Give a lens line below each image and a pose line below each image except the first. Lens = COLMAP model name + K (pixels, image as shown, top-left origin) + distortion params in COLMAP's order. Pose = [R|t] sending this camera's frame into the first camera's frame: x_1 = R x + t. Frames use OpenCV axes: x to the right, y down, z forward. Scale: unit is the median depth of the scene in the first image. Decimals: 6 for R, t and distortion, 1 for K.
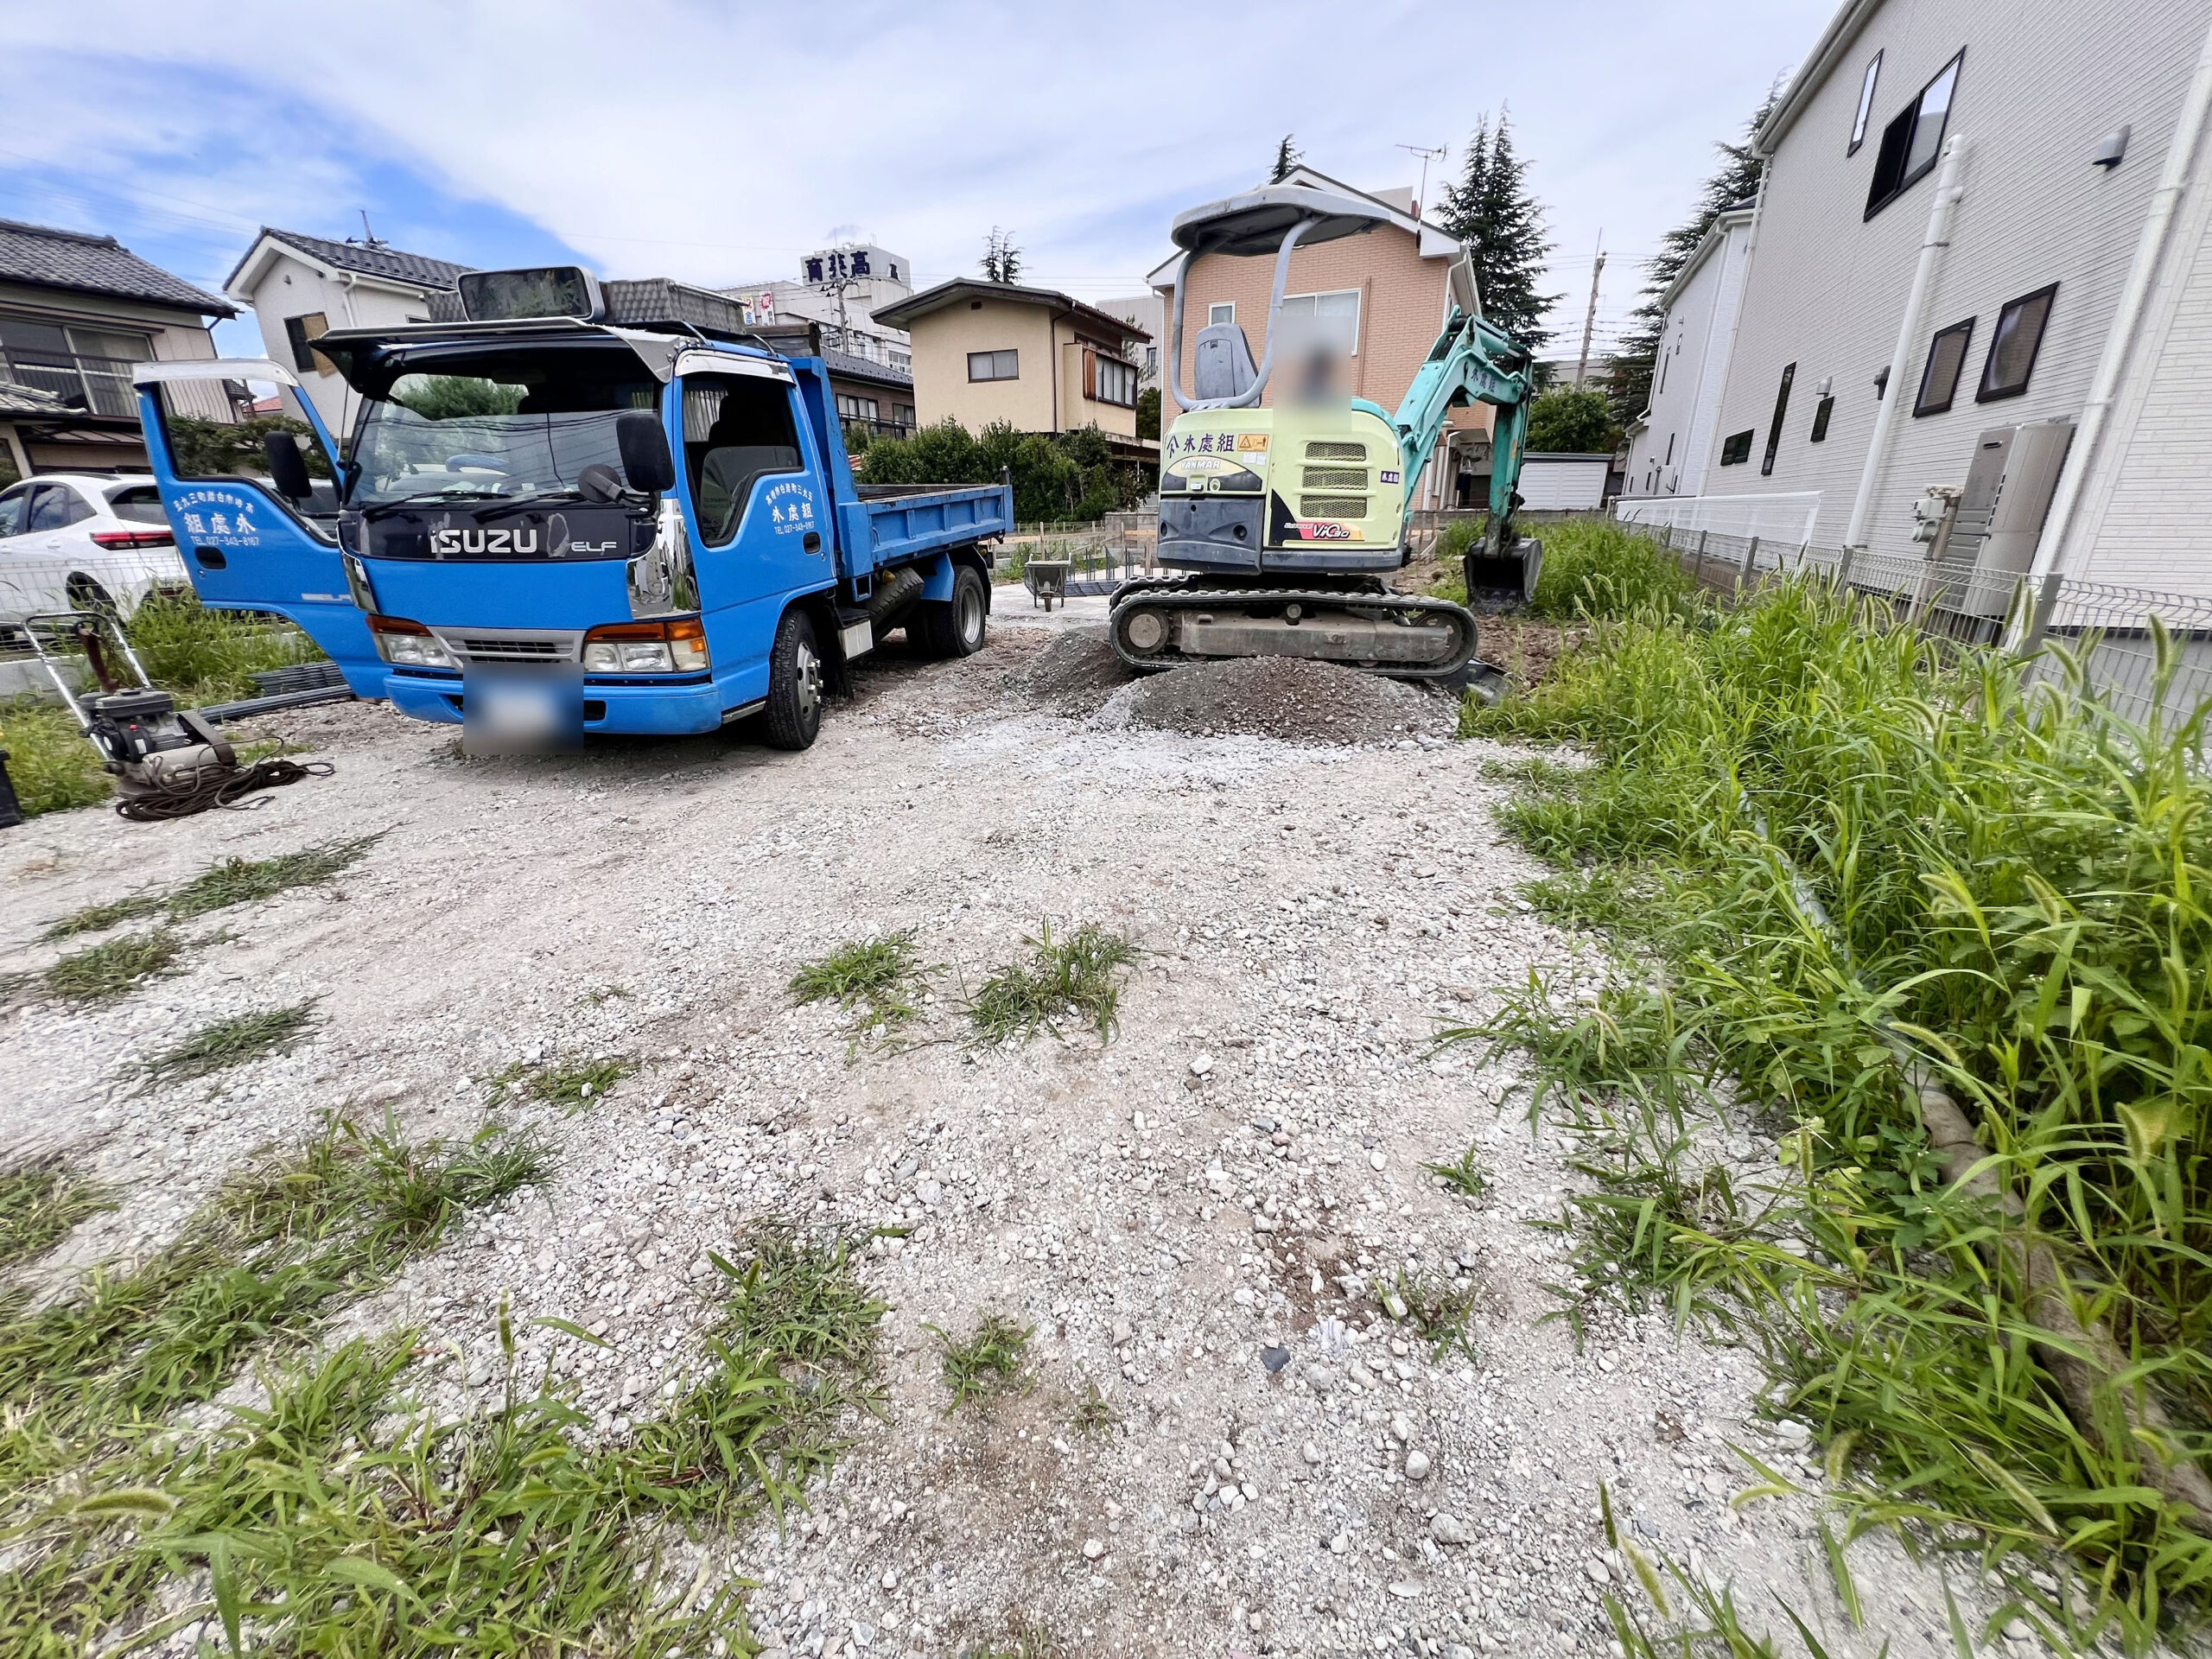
lens RADIAL K [[888.9, 0, 1106.0], [0, 888.9, 829.5], [0, 0, 1]] dist [-0.000624, -0.000543]
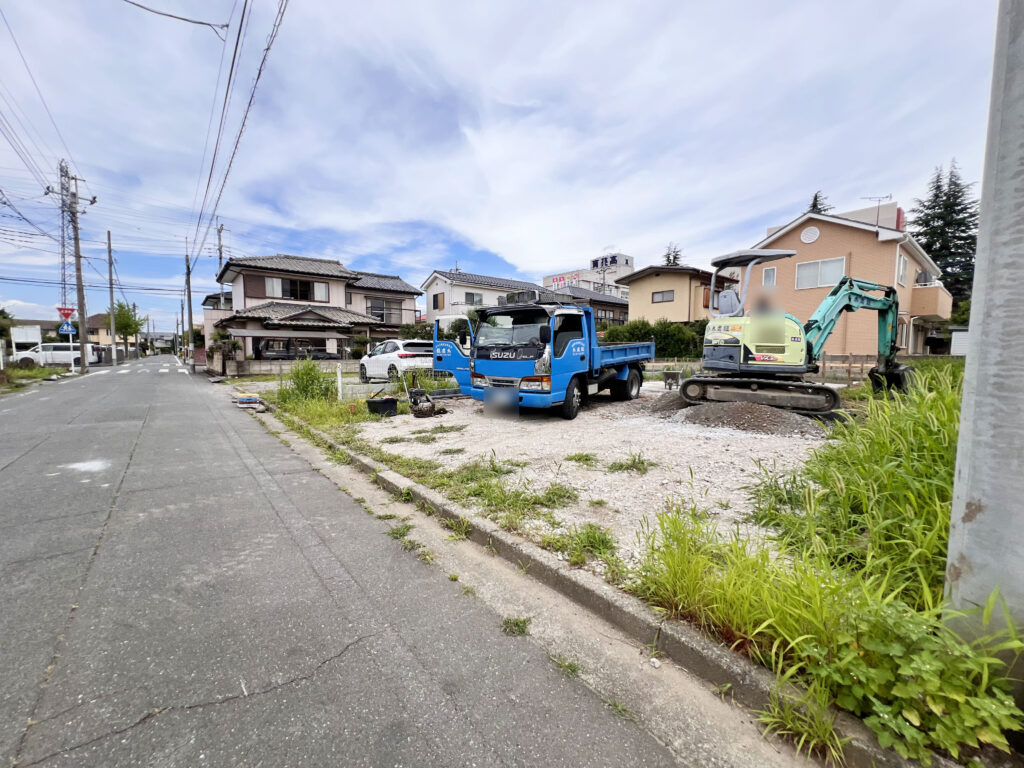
lens RADIAL K [[411.5, 0, 512.0], [0, 411.5, 384.0], [0, 0, 1]] dist [-0.000624, -0.000543]
pose [[0.891162, 0.045803, -0.451367, 0.119896], [-0.164865, 0.959571, -0.228130, 0.148458], [0.422669, 0.277716, 0.862685, -0.373307]]
